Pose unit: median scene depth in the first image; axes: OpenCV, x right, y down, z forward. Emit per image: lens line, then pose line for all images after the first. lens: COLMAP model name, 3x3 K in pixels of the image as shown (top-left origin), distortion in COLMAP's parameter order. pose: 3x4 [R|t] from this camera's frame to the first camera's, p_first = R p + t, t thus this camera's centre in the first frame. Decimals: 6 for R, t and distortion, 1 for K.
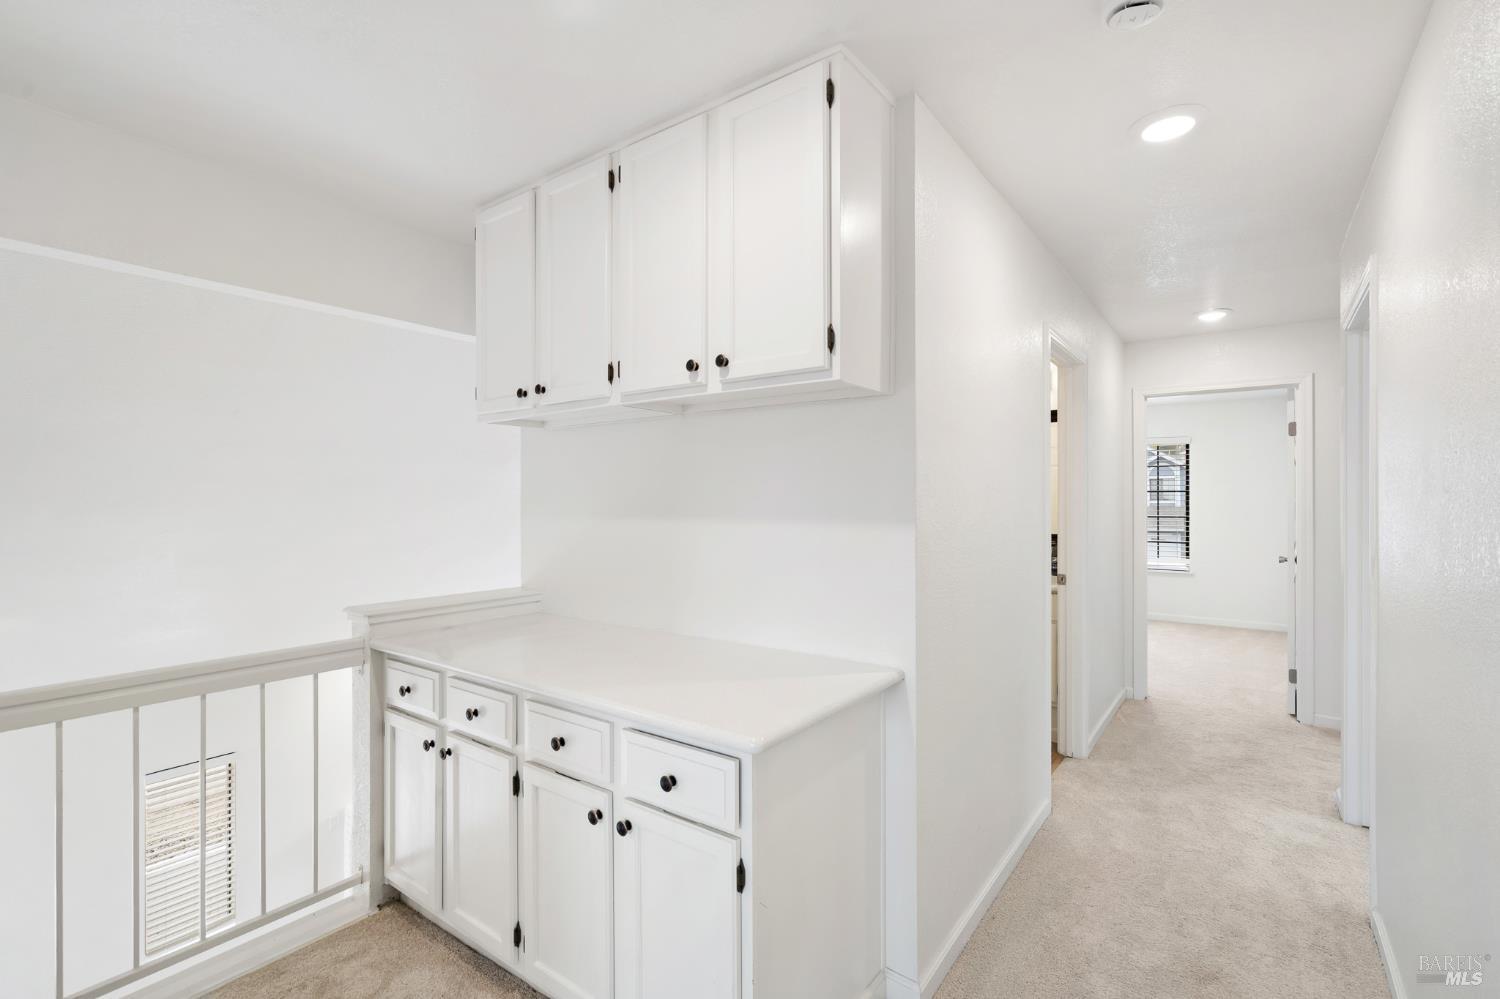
lens RADIAL K [[683.3, 0, 749.6], [0, 683.3, 502.9], [0, 0, 1]] dist [-0.003088, 0.000231]
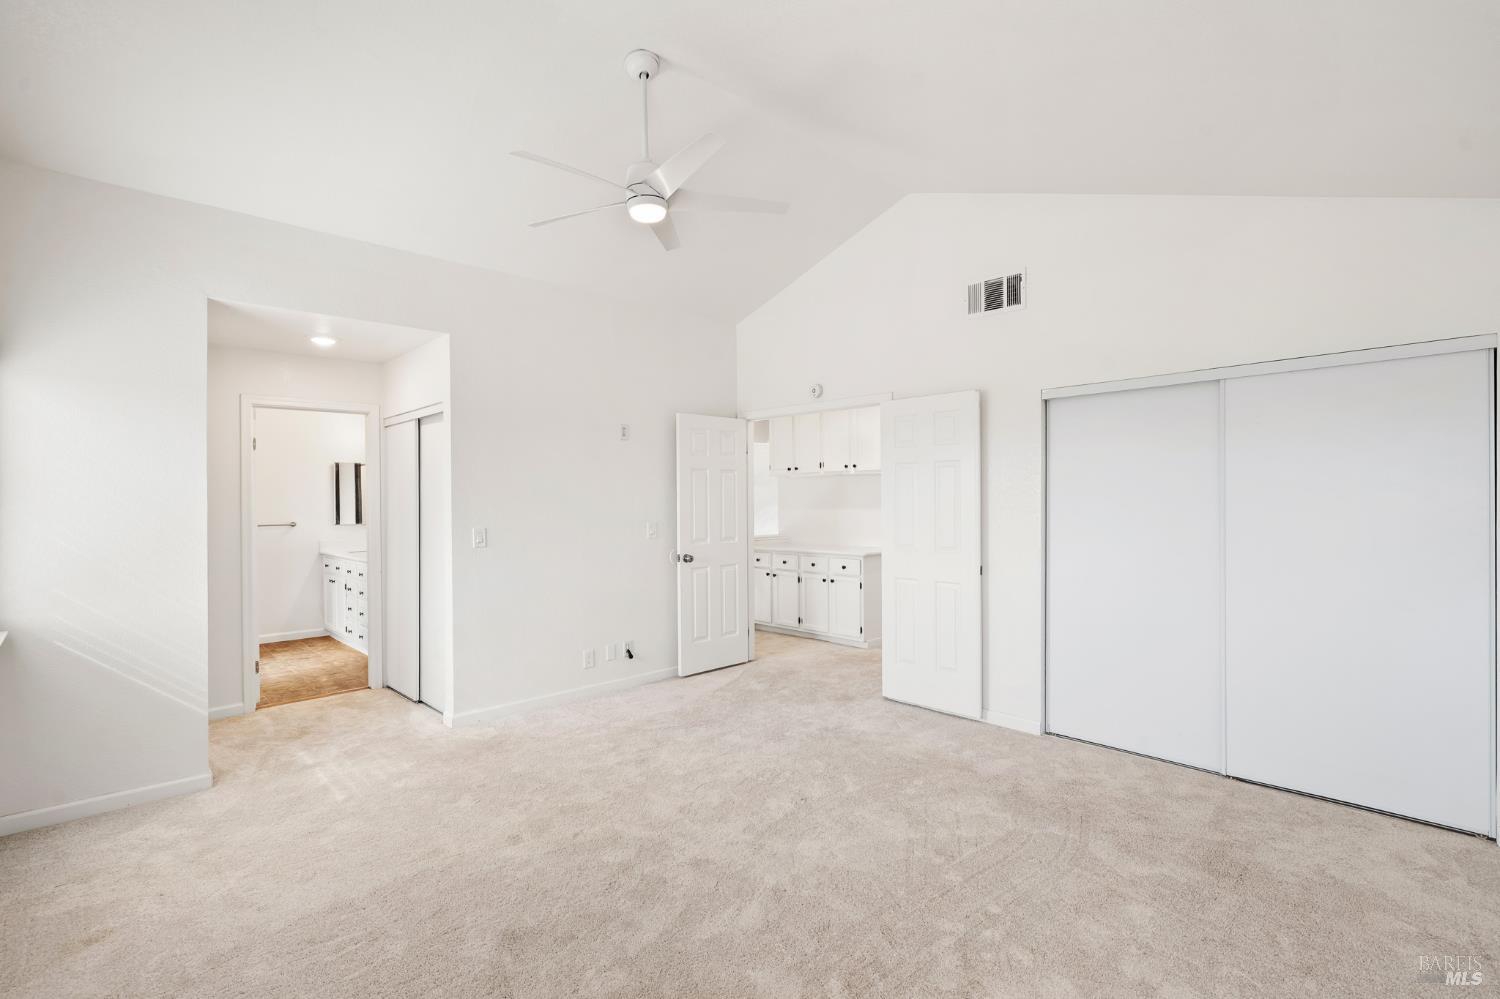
lens RADIAL K [[683.3, 0, 750.6], [0, 683.3, 502.6], [0, 0, 1]] dist [-0.003088, 0.000231]
pose [[0.987749, -0.010591, -0.155690, -0.018890], [0.010825, 0.999941, 0.000653, -0.009334], [0.155674, -0.002330, 0.987806, -2.786890]]
